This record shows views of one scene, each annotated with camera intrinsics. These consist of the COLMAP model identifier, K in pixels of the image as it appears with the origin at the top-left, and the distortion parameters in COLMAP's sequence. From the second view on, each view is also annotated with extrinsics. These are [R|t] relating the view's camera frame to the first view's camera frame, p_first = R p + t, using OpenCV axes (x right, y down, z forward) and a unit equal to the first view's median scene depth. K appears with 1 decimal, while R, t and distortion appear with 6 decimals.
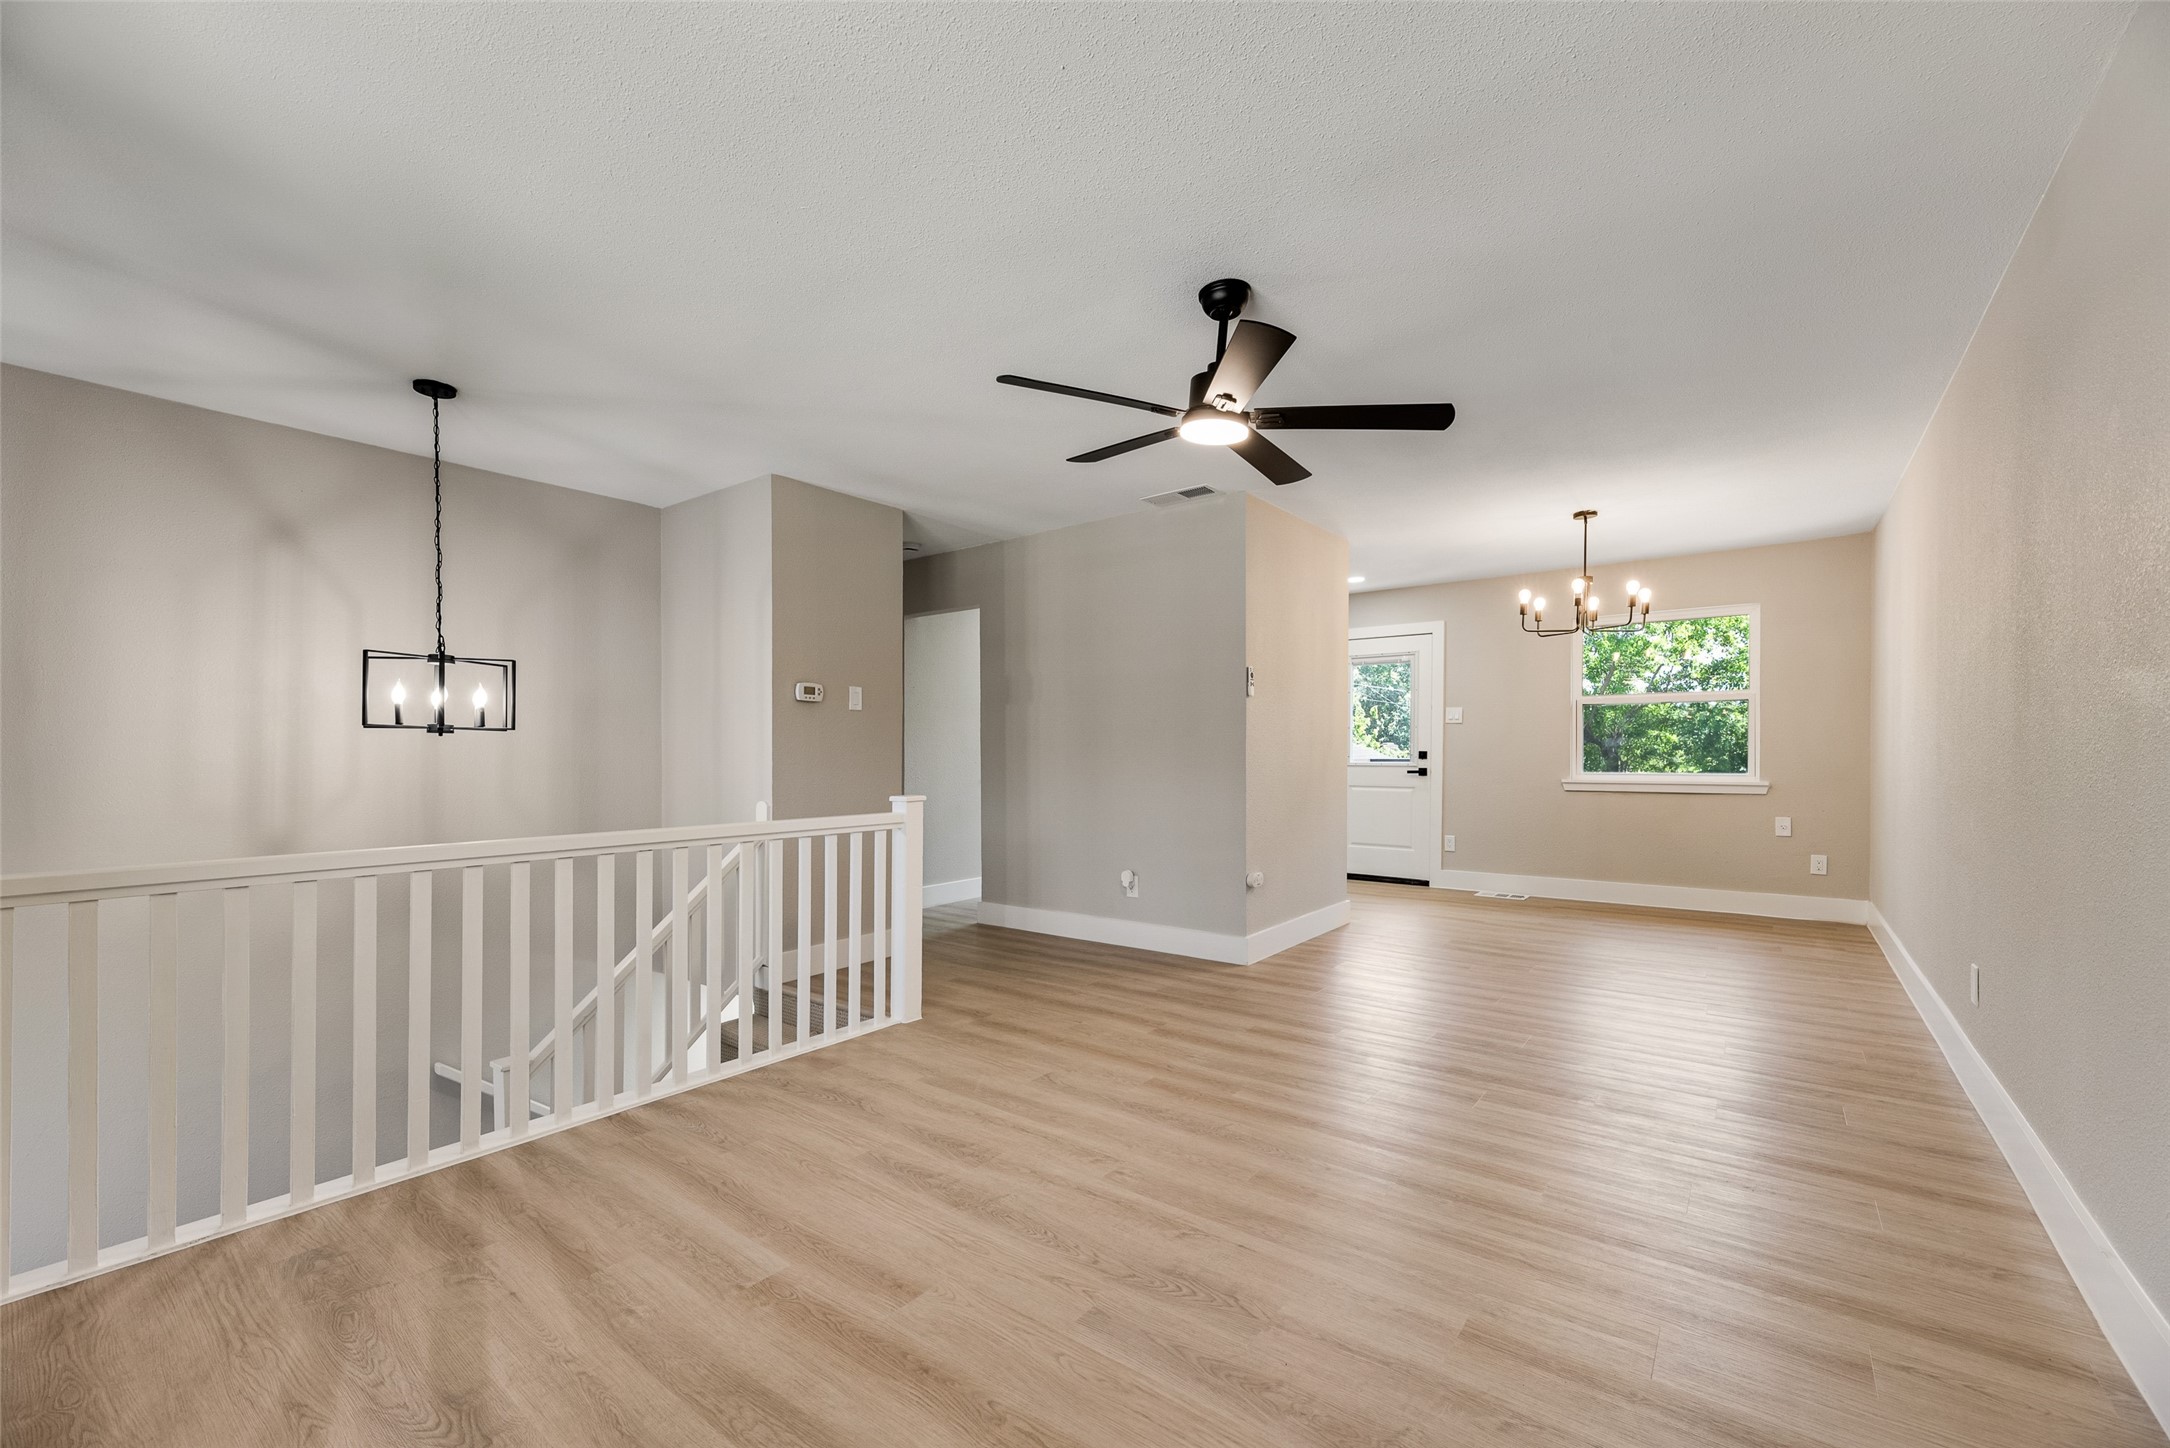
lens RADIAL K [[867.3, 0, 1087.9], [0, 867.3, 730.9], [0, 0, 1]] dist [-0.003449, 0.000321]
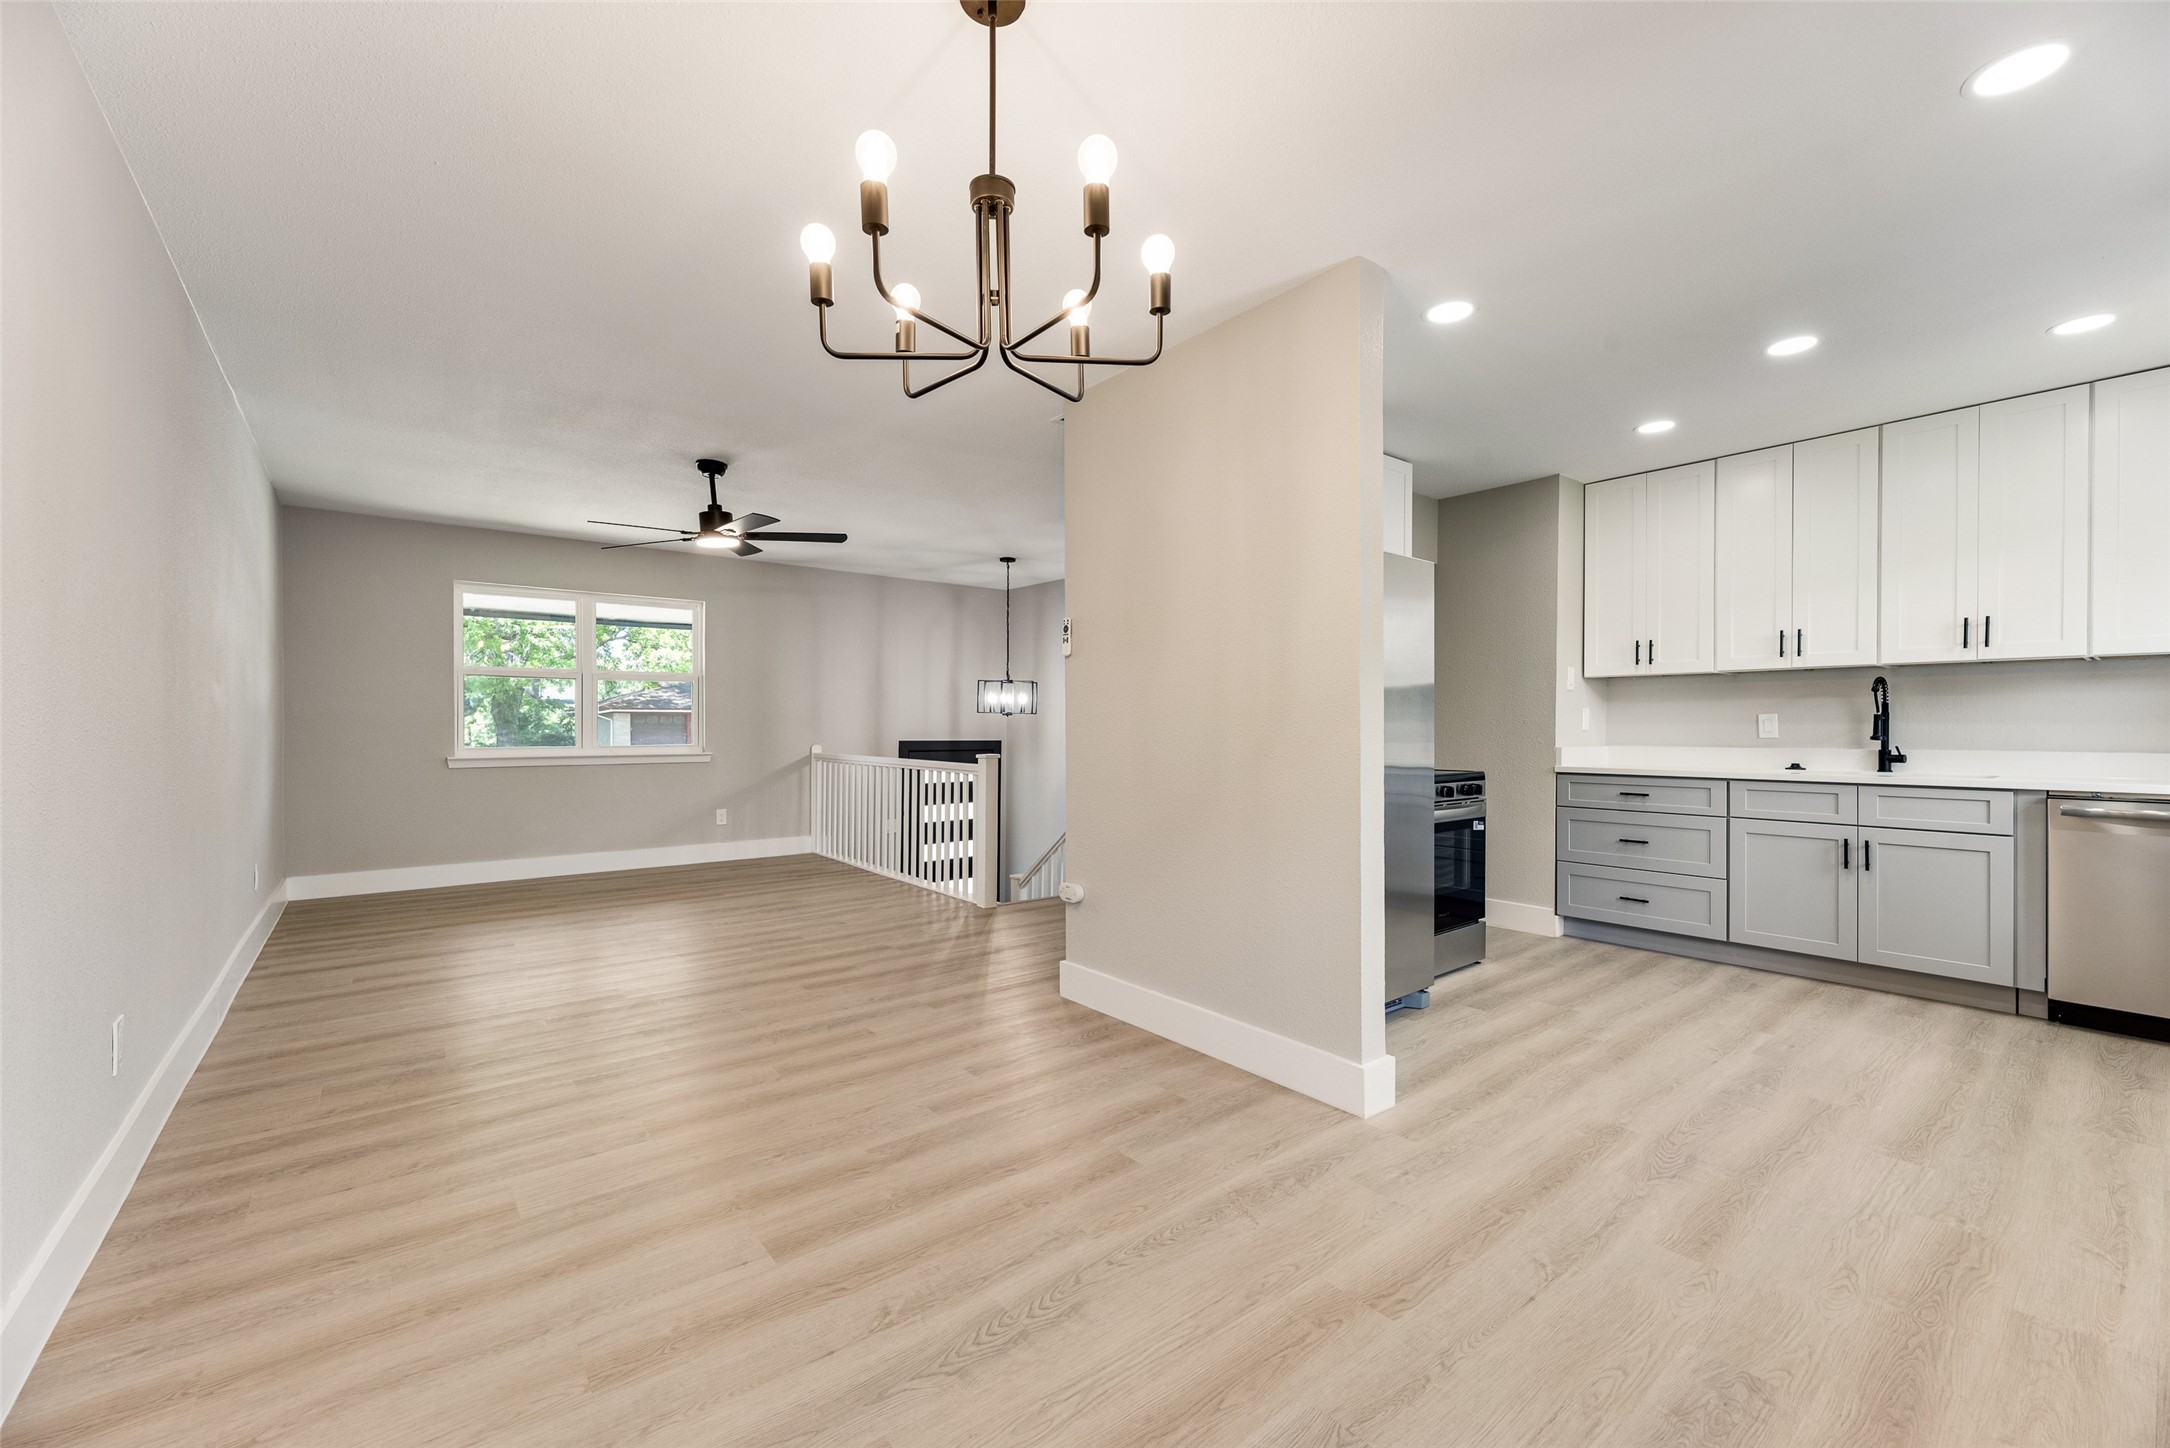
lens RADIAL K [[867.3, 0, 1076.8], [0, 867.3, 737.0], [0, 0, 1]] dist [-0.003449, 0.000321]
pose [[-0.237470, 0.008690, -0.971356, 0.463047], [0.012013, 0.999910, 0.006009, 0.014839], [0.971321, -0.010242, -0.237553, 0.589382]]
